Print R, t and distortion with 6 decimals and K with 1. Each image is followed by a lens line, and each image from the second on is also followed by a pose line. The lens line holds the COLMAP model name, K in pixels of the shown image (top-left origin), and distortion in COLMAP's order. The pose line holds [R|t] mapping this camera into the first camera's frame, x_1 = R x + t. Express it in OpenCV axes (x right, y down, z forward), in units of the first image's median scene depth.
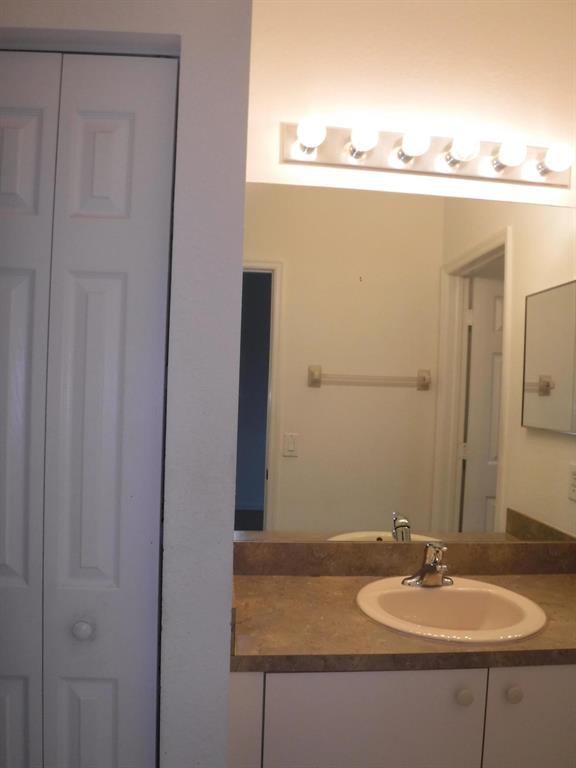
lens RADIAL K [[620.3, 0, 286.4], [0, 620.3, 384.2], [0, 0, 1]] dist [-0.096556, 0.029080]
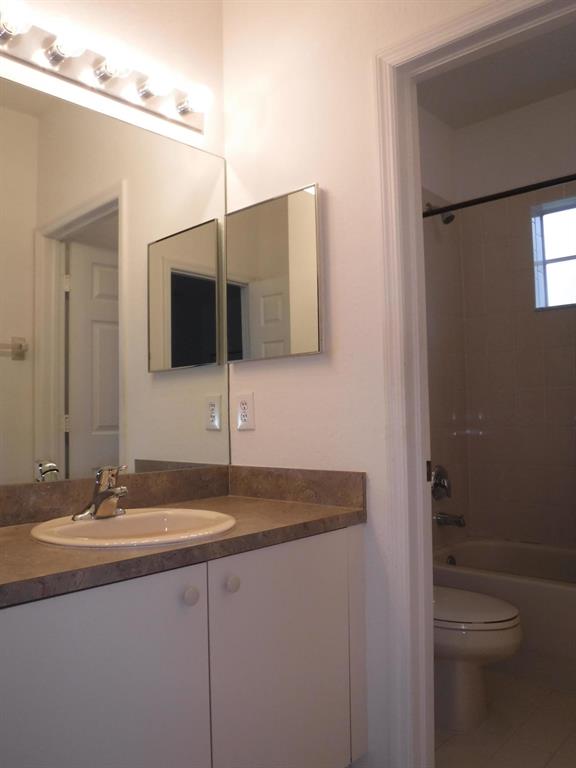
lens RADIAL K [[620.3, 0, 286.6], [0, 620.3, 384.5], [0, 0, 1]] dist [-0.096556, 0.029080]
pose [[0.739941, -0.018036, 0.672430, -0.125618], [0.050186, 0.998335, -0.028446, 0.127326], [-0.670797, 0.054795, 0.739614, 0.101154]]
